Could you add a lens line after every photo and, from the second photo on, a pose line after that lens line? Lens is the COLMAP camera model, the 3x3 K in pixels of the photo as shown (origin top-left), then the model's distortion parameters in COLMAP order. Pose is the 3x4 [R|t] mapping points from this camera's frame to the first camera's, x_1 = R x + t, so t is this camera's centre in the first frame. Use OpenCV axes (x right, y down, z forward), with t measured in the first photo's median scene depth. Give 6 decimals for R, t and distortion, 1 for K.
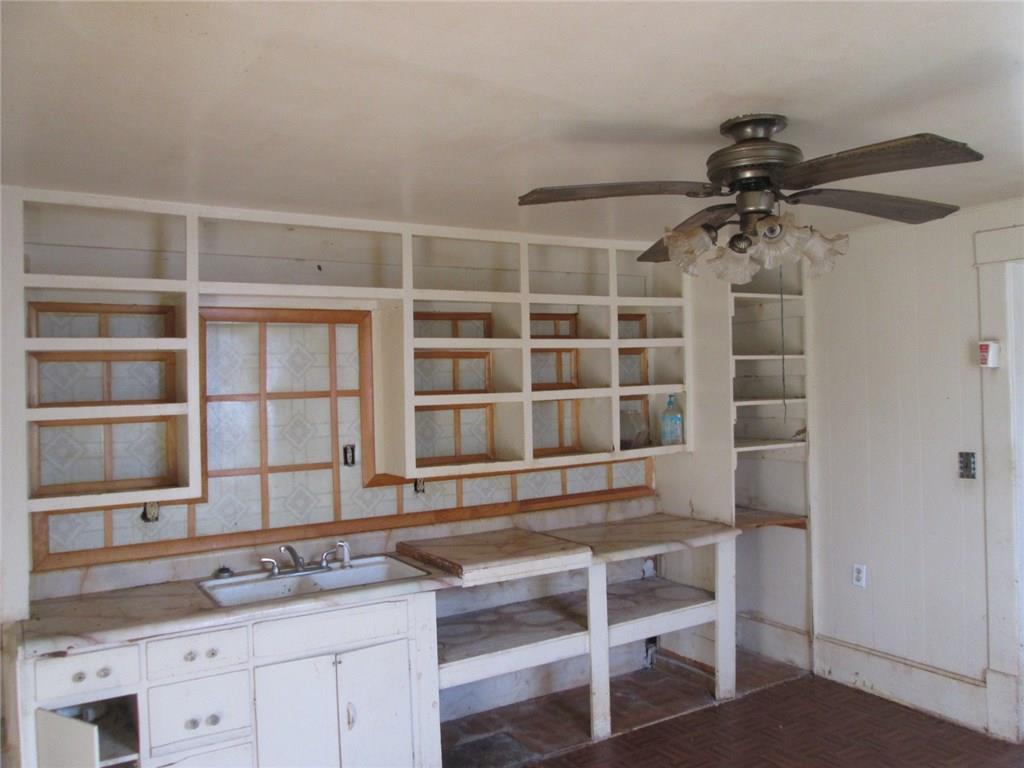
lens RADIAL K [[842.1, 0, 513.8], [0, 842.1, 384.2], [0, 0, 1]] dist [-0.066788, 0.041109]
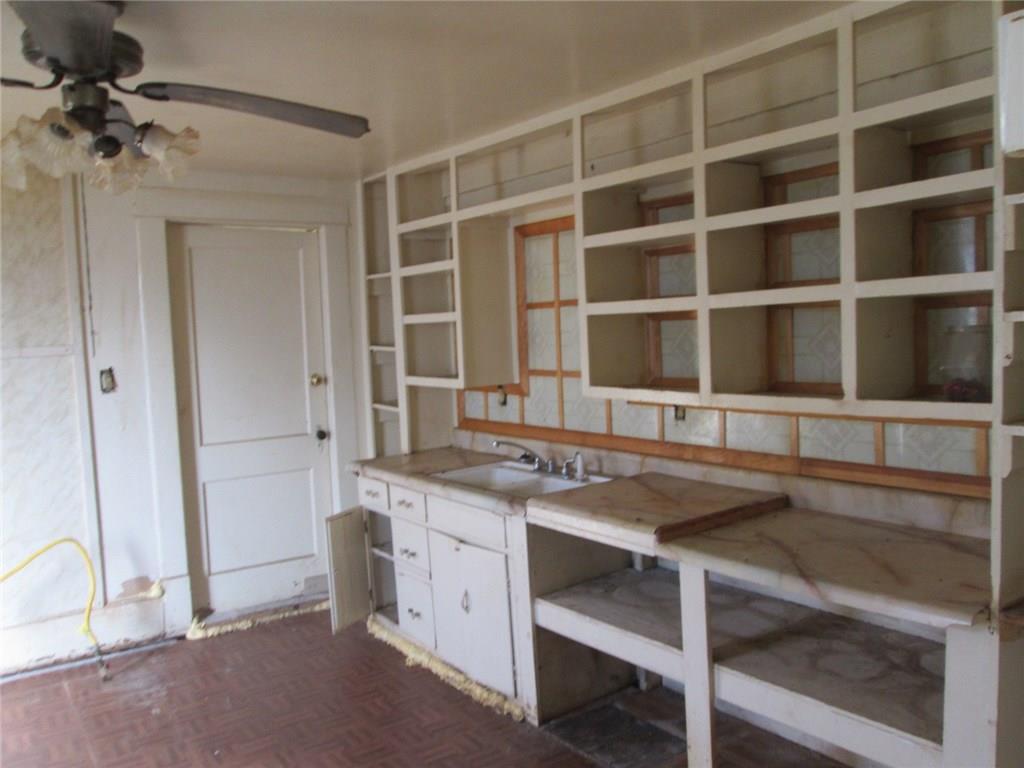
lens RADIAL K [[842.1, 0, 512.3], [0, 842.1, 384.4], [0, 0, 1]] dist [-0.066788, 0.041109]
pose [[0.081535, 0.096056, -0.992031, 0.663507], [0.039587, 0.994247, 0.099524, 0.006552], [0.995884, -0.047386, 0.077263, 0.752486]]
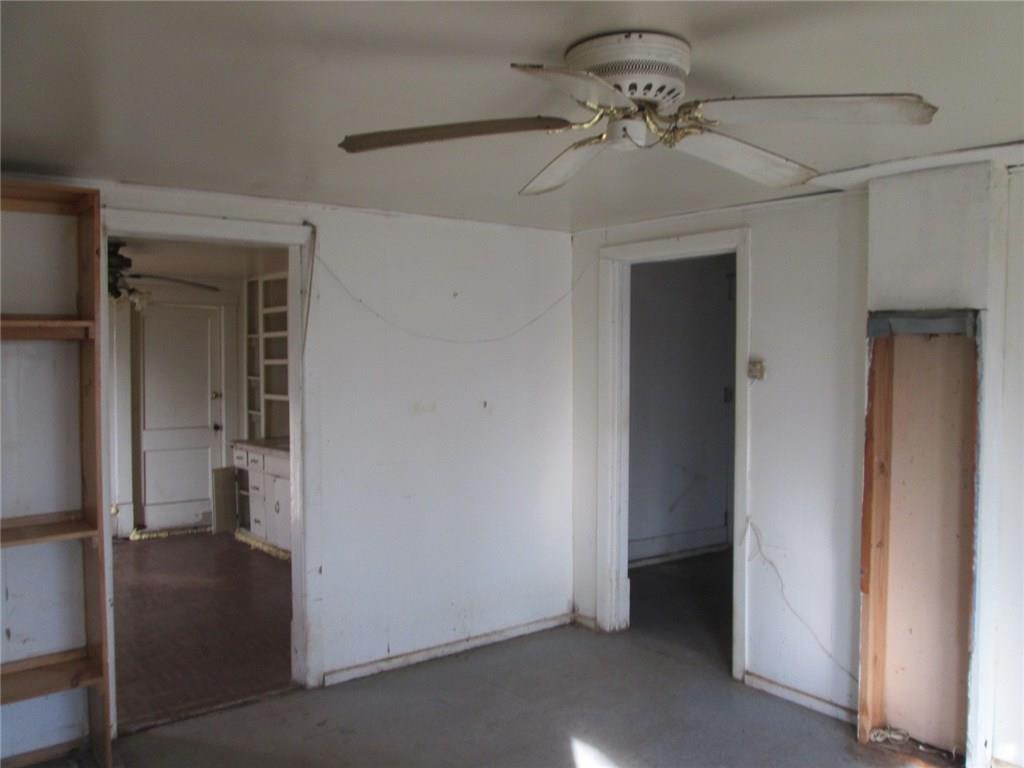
lens RADIAL K [[842.1, 0, 514.0], [0, 842.1, 382.3], [0, 0, 1]] dist [-0.066788, 0.041109]
pose [[0.141678, 0.052091, -0.988541, 1.513531], [-0.000026, 0.998615, 0.052618, -0.027467], [0.989913, -0.007429, 0.141483, 0.986080]]
